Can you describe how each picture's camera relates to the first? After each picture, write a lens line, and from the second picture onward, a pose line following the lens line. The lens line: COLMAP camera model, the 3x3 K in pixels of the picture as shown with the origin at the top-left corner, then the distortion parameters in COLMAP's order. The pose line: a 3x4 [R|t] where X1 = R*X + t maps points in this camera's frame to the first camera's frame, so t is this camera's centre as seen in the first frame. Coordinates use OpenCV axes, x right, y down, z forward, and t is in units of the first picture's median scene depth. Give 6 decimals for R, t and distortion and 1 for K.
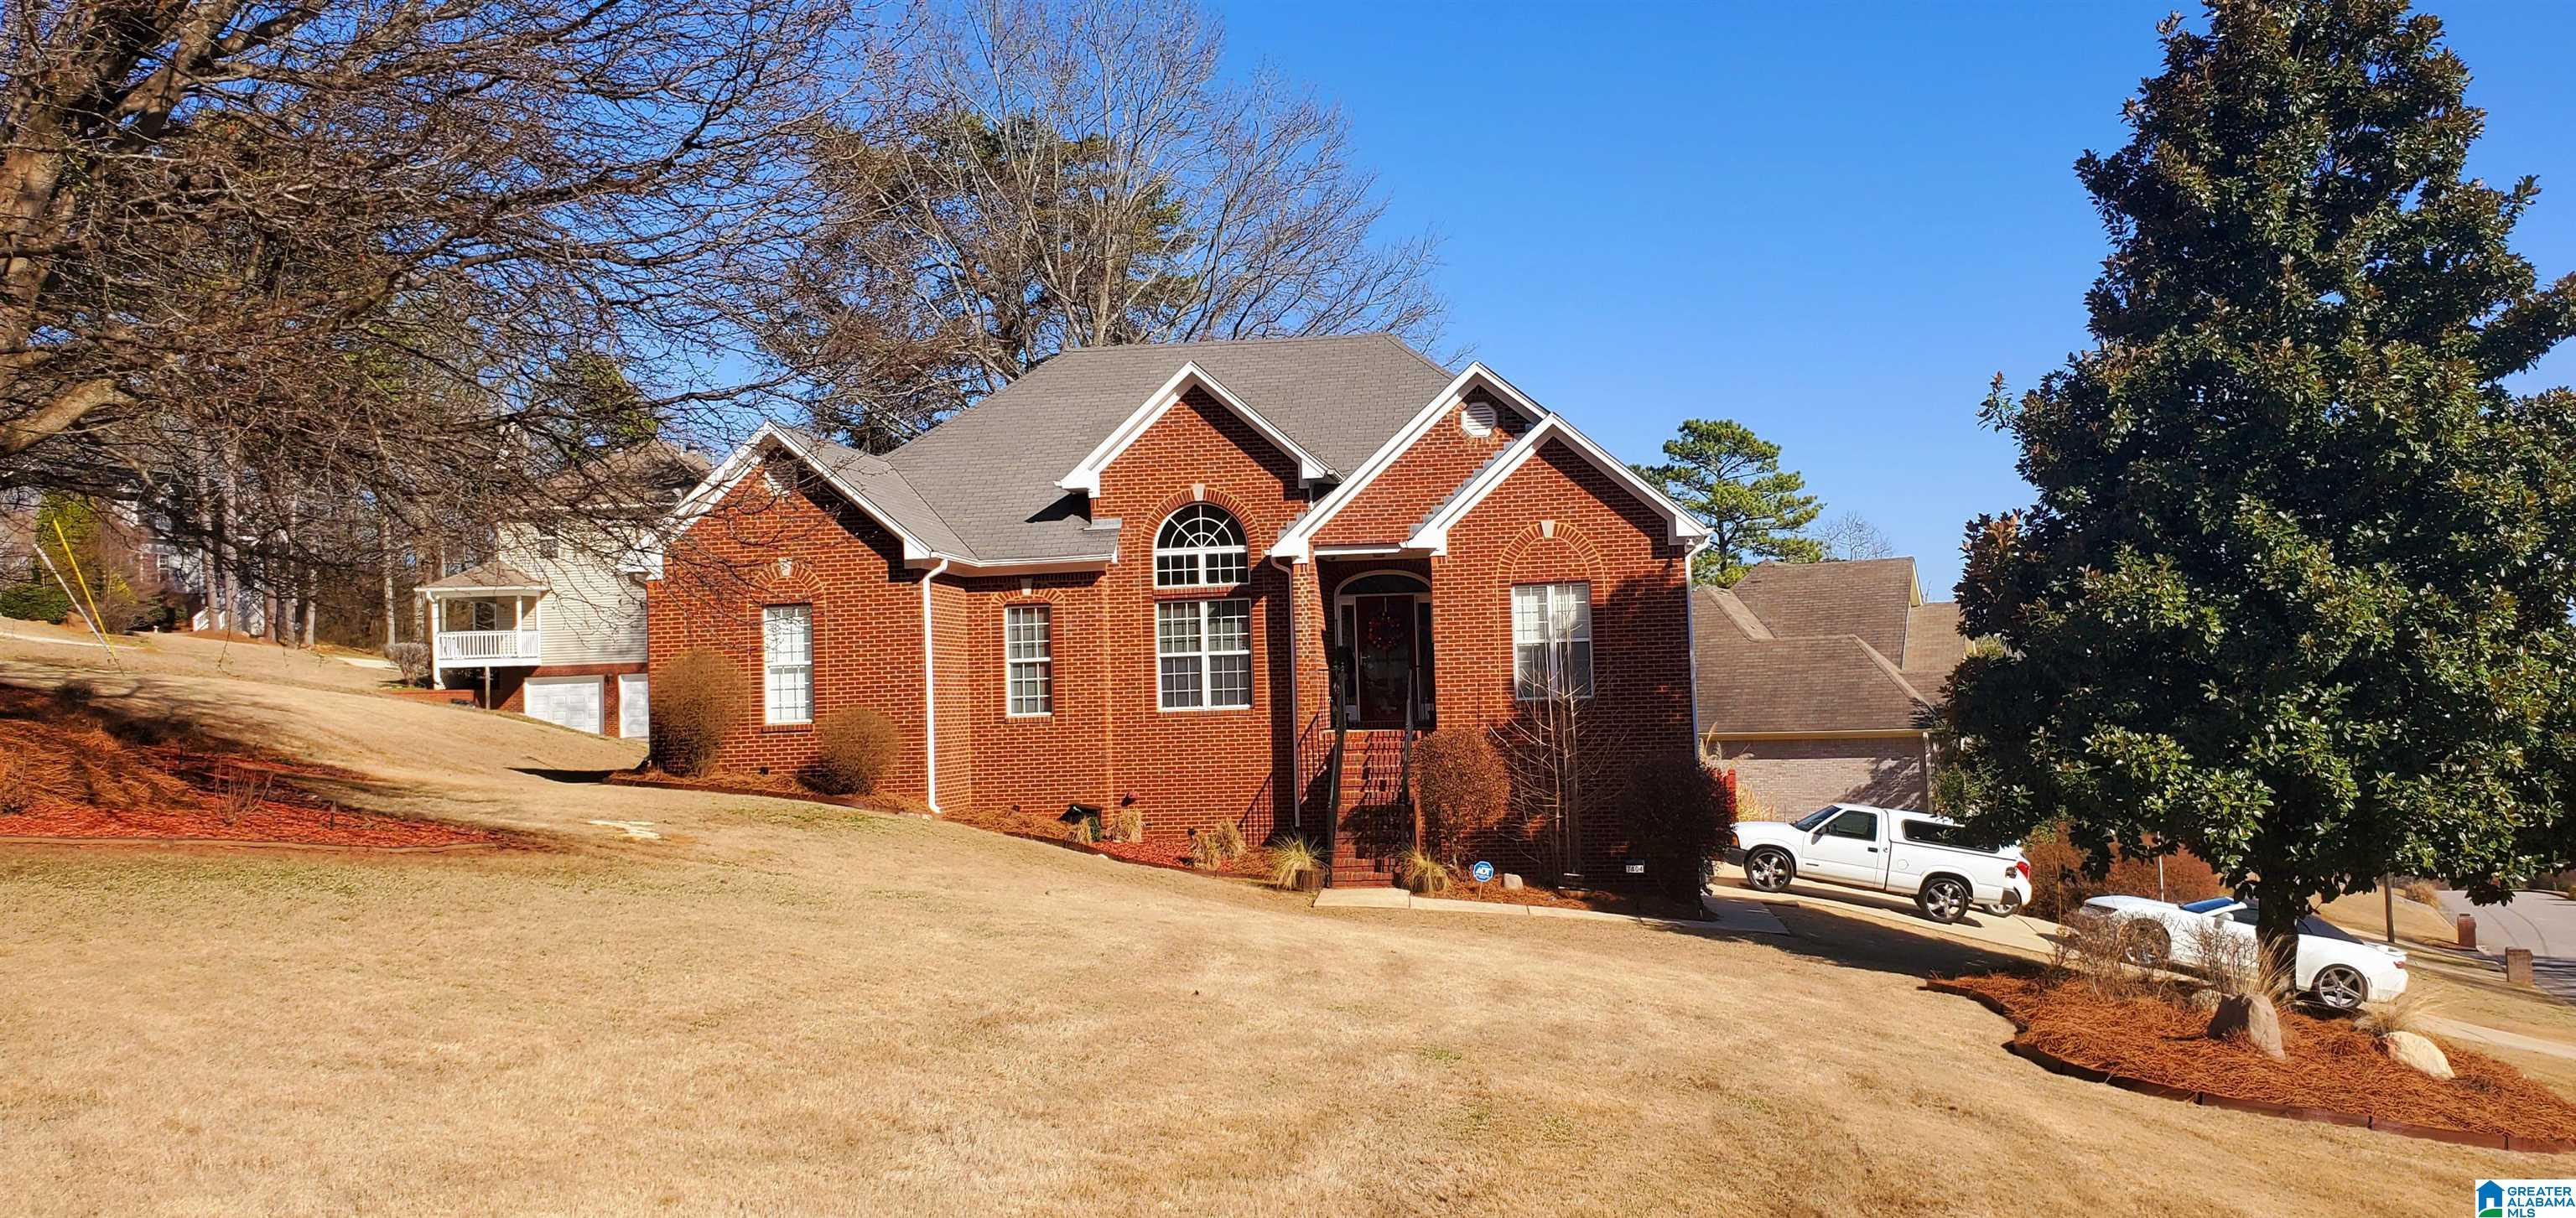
lens RADIAL K [[1967.8, 0, 1295.5], [0, 1967.8, 617.8], [0, 0, 1]] dist [0.134642, -0.259139]
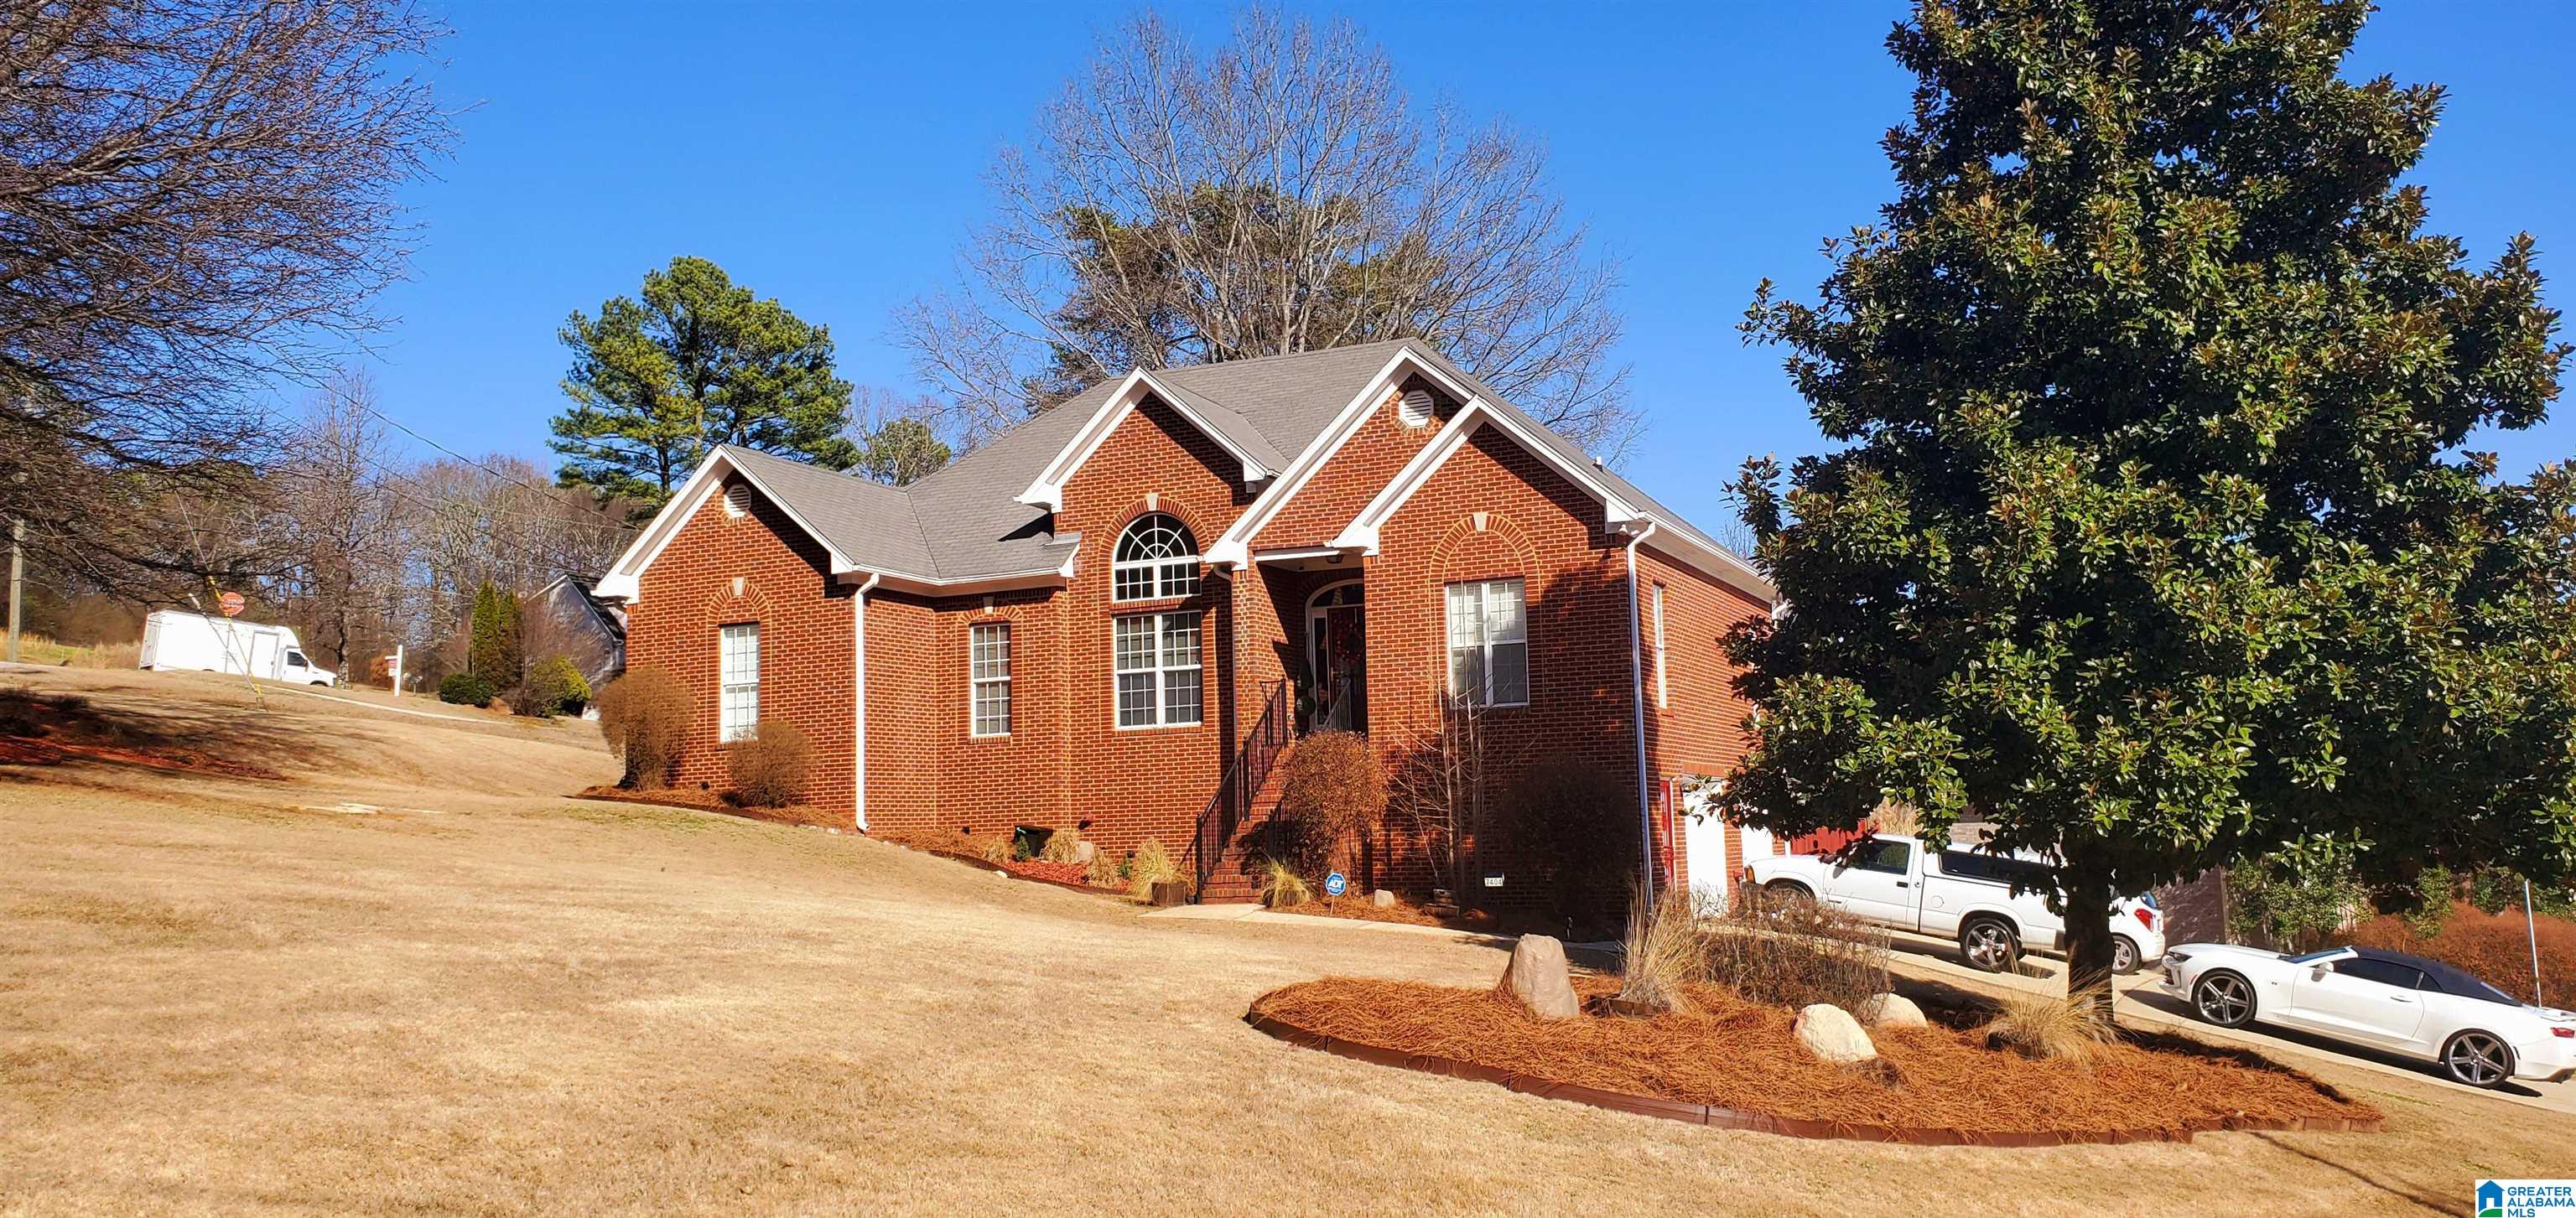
lens RADIAL K [[1967.8, 0, 1295.5], [0, 1967.8, 617.8], [0, 0, 1]] dist [0.134642, -0.259139]
pose [[0.964109, -0.024313, -0.264392, 0.272937], [0.009773, 0.998373, -0.056172, 0.047873], [0.265328, 0.051572, 0.962778, 0.093618]]
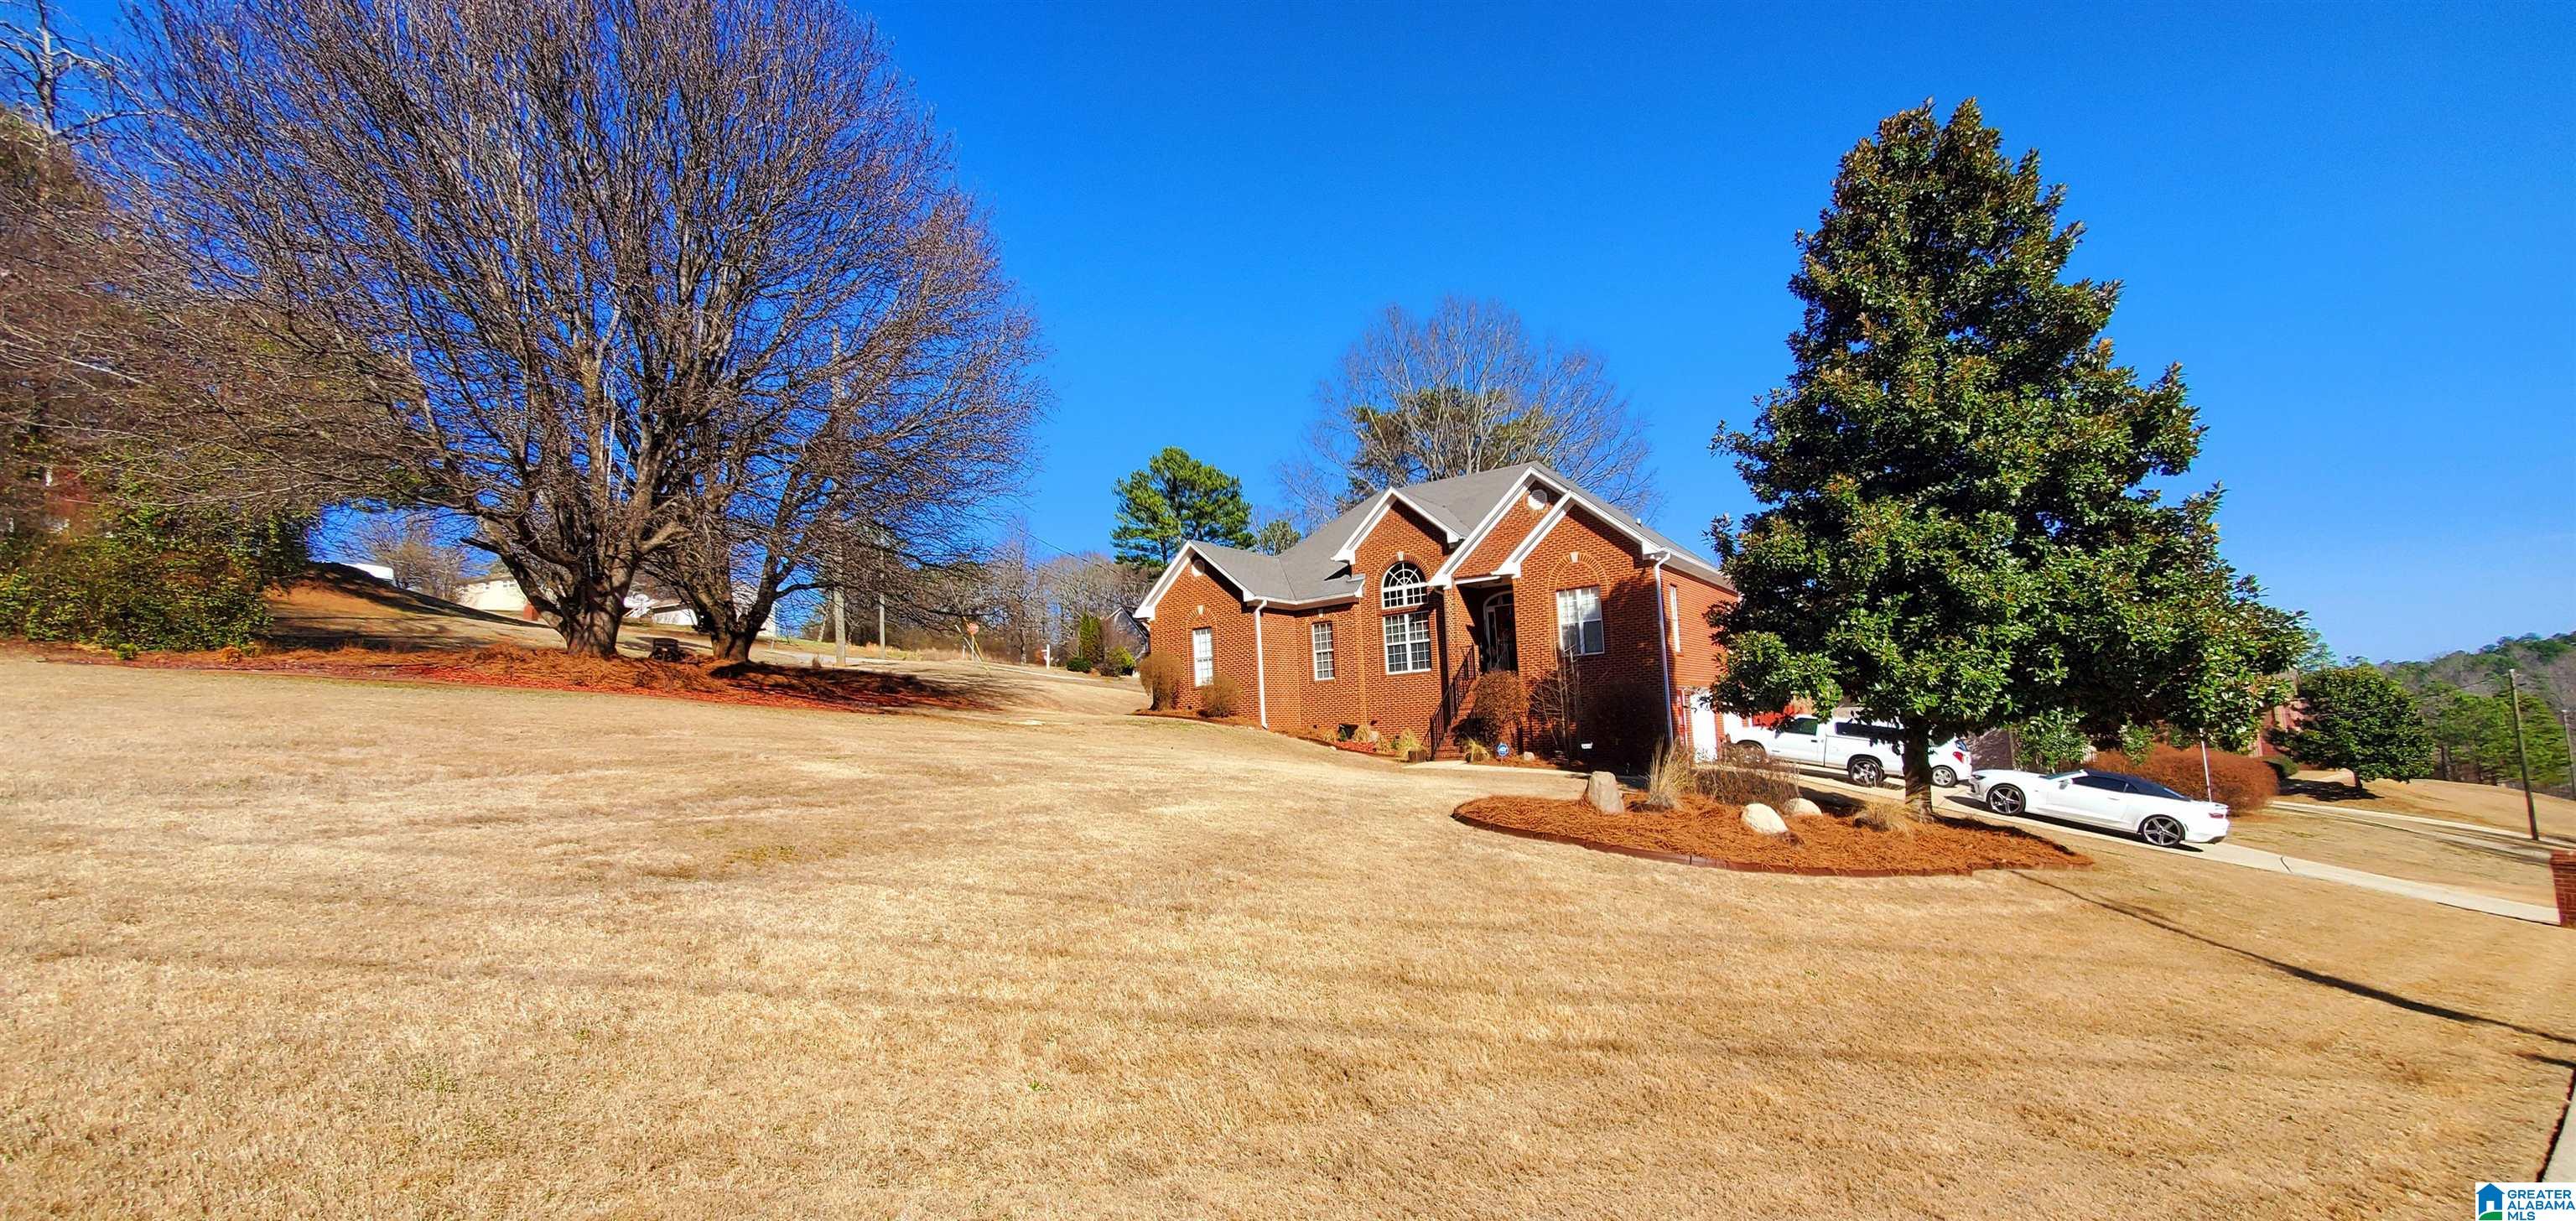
lens RADIAL K [[1024.2, 0, 1299.7], [0, 1024.2, 655.7], [0, 0, 1]] dist [0.000935, -0.003127]
pose [[0.899410, -0.050085, -0.434228, 0.284093], [0.045023, 0.998745, -0.021942, 0.047983], [0.434782, 0.000185, 0.900536, 0.079732]]
